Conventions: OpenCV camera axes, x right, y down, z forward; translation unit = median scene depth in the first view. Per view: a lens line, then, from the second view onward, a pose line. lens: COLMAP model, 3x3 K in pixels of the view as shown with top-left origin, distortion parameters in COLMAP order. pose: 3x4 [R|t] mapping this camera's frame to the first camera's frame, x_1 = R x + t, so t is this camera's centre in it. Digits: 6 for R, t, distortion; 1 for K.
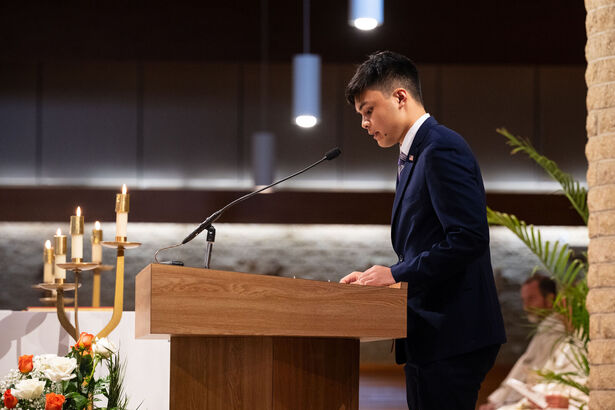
lens RADIAL K [[2926.7, 0, 306.9], [0, 2926.7, 205.3], [0, 0, 1]] dist [0.033917, 0.000000]
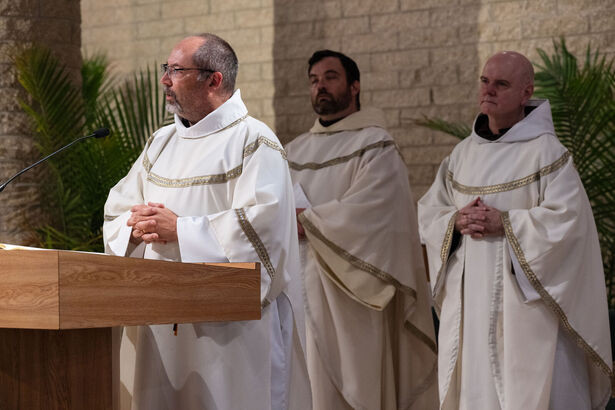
lens RADIAL K [[2066.7, 0, 305.7], [0, 2066.7, 203.6], [0, 0, 1]] dist [-0.032084, 0.000000]
pose [[0.747438, -0.009052, 0.664270, -0.293332], [-0.020691, 0.999105, 0.036896, -0.013583], [-0.664009, -0.041322, 0.746582, 0.341145]]
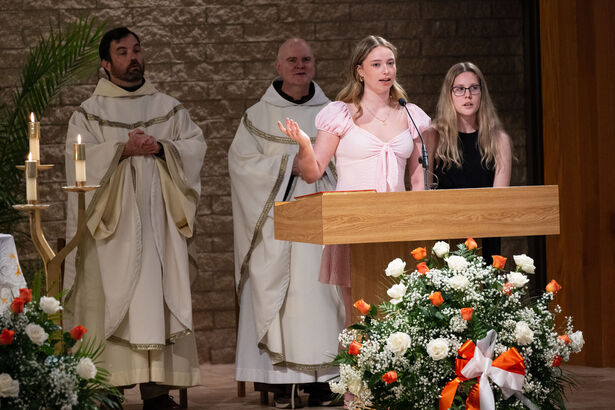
lens RADIAL K [[3847.5, 0, 307.4], [0, 3847.5, 205.0], [0, 0, 1]] dist [-0.007820, 0.000000]
pose [[-0.170849, -0.034627, 0.984689, -1.352435], [-0.029863, 0.999105, 0.029952, -0.016970], [-0.984845, -0.024288, -0.171730, 1.026833]]
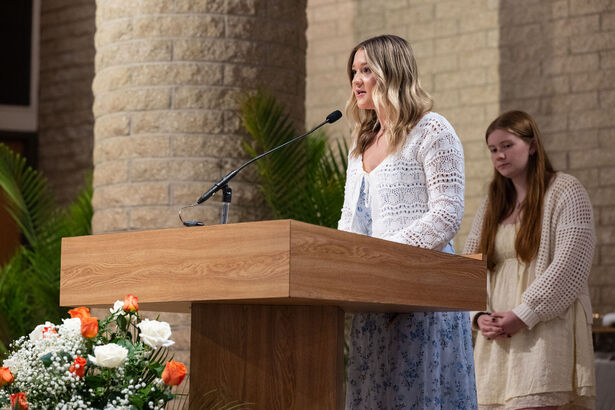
lens RADIAL K [[2200.0, 0, 304.1], [0, 2200.0, 206.1], [0, 0, 1]] dist [-0.000061, 0.000000]
pose [[0.808899, 0.060834, 0.584792, -0.318482], [-0.047826, 0.998145, -0.037680, 0.029176], [-0.586000, 0.002511, 0.810307, 0.314366]]
